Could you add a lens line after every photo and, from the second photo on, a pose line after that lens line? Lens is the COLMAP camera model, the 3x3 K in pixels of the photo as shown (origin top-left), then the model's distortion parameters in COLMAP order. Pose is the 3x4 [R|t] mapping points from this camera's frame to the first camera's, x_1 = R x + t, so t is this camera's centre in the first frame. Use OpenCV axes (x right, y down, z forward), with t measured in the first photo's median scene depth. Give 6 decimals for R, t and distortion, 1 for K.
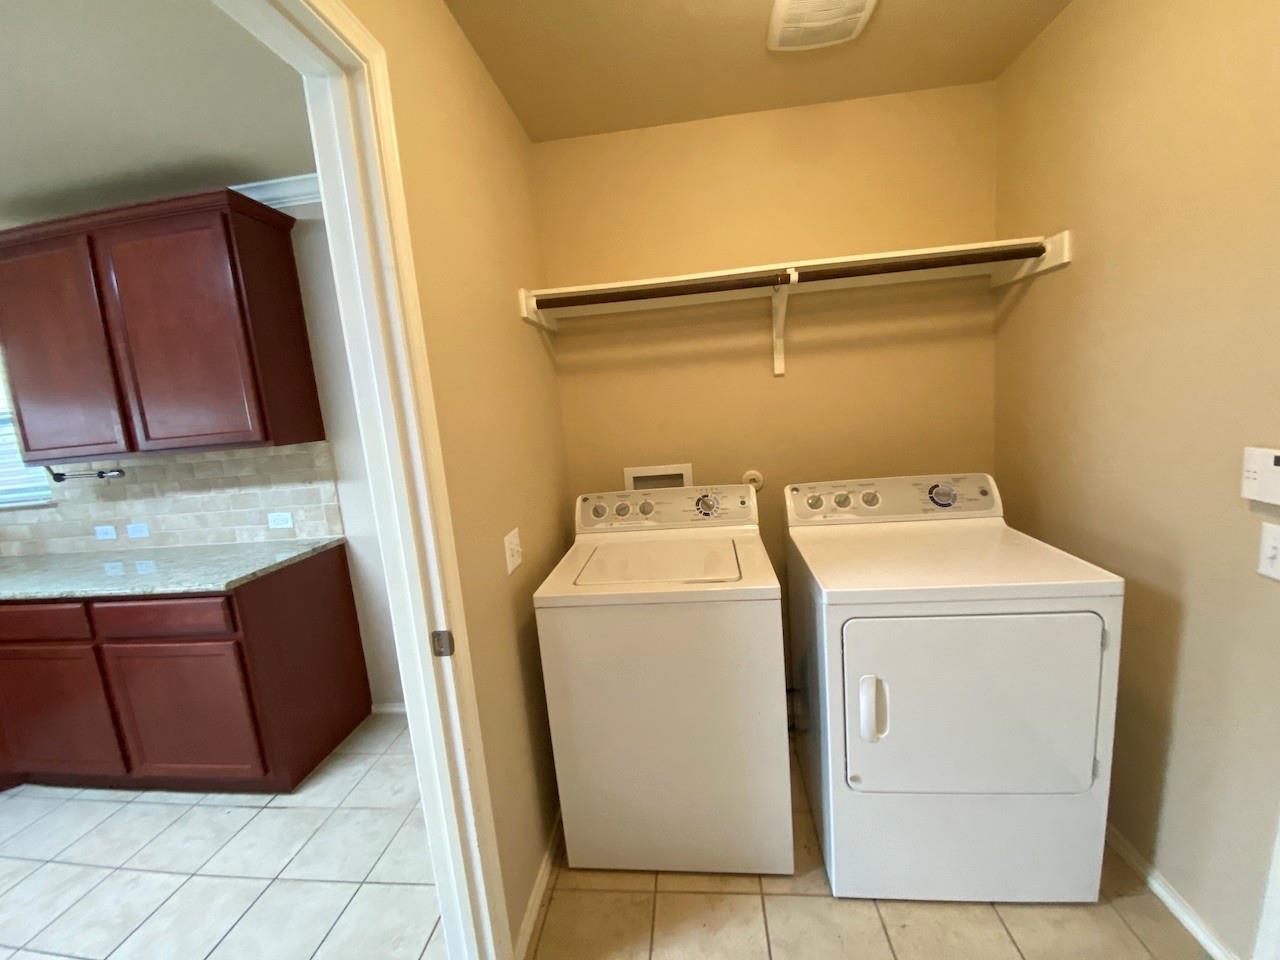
lens RADIAL K [[516.5, 0, 642.9], [0, 516.5, 481.8], [0, 0, 1]] dist [0.001809, -0.012722]
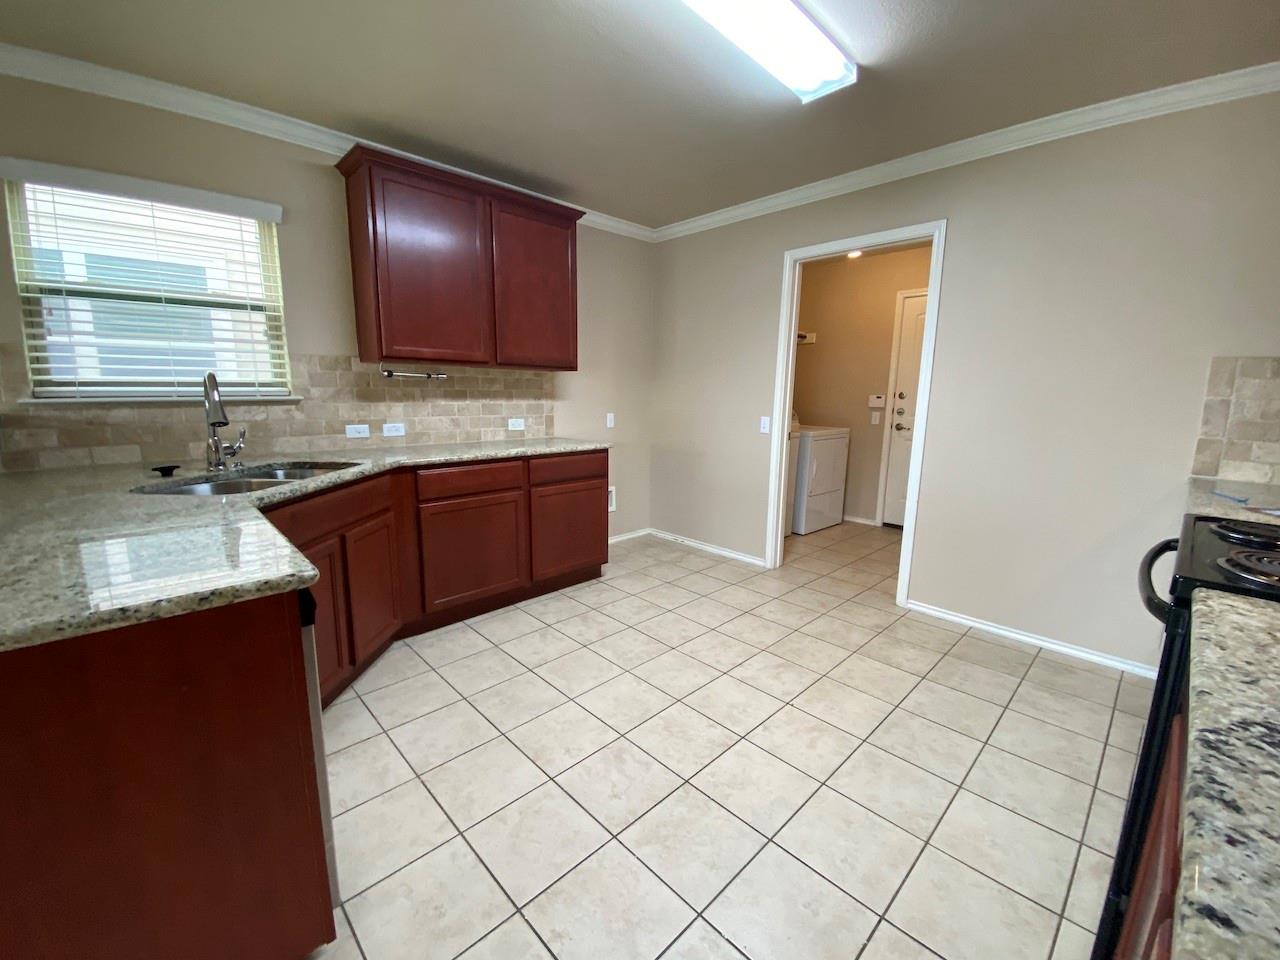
lens RADIAL K [[516.8, 0, 640.0], [0, 516.8, 480.0], [0, 0, 1]] dist [0.022545, -0.022125]
pose [[0.647848, -0.040305, 0.760702, -1.572742], [0.049448, 0.998718, 0.010804, 0.229691], [-0.760163, 0.030616, 0.649011, -0.180093]]
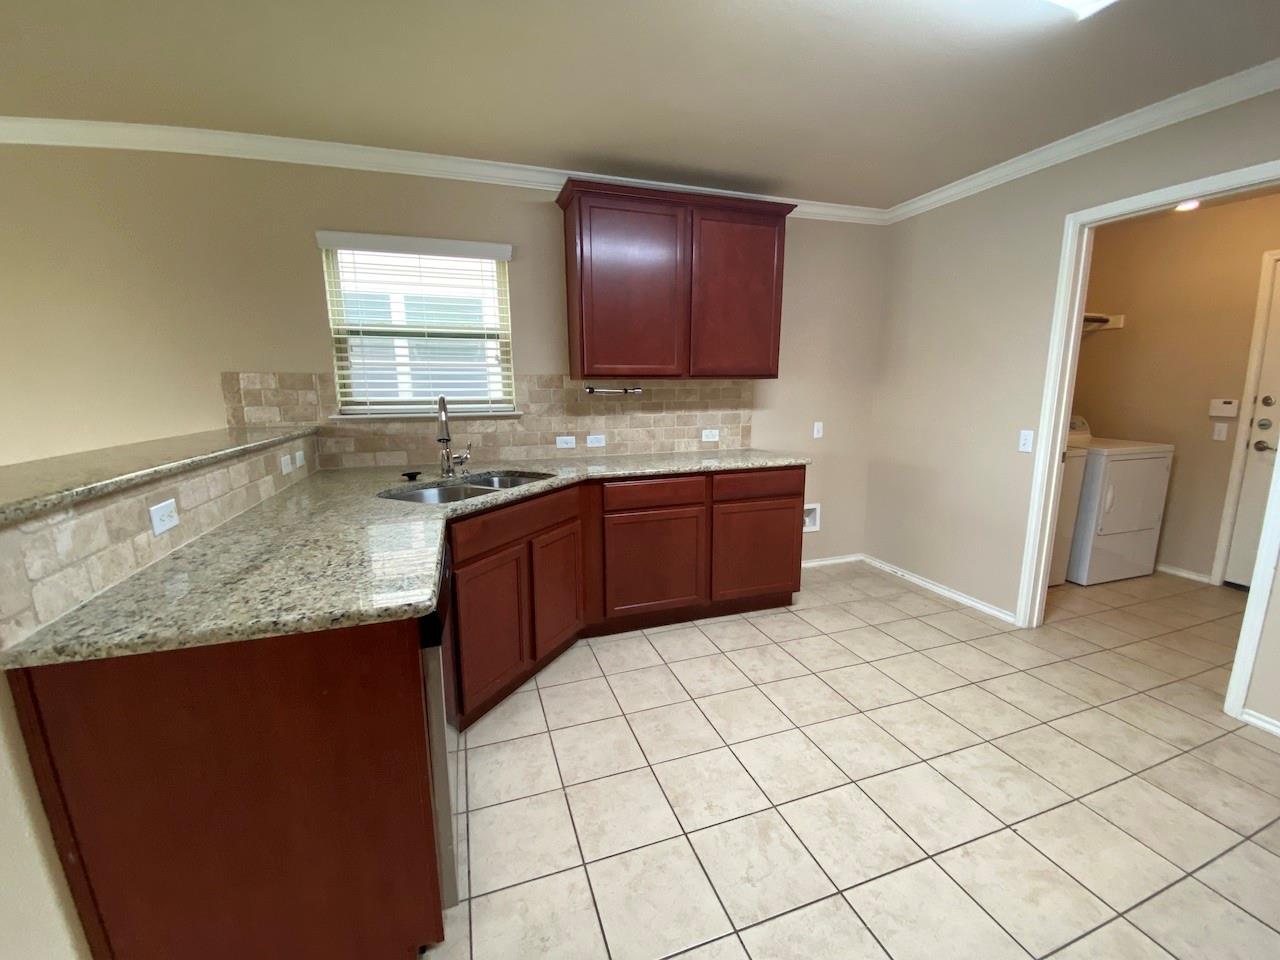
lens RADIAL K [[518.7, 0, 637.7], [0, 518.7, 480.5], [0, 0, 1]] dist [0.030809, -0.027144]
pose [[0.908640, 0.003228, 0.417568, -1.465002], [-0.005205, 0.999980, 0.003596, 0.191880], [-0.417548, -0.005441, 0.908639, -0.188499]]
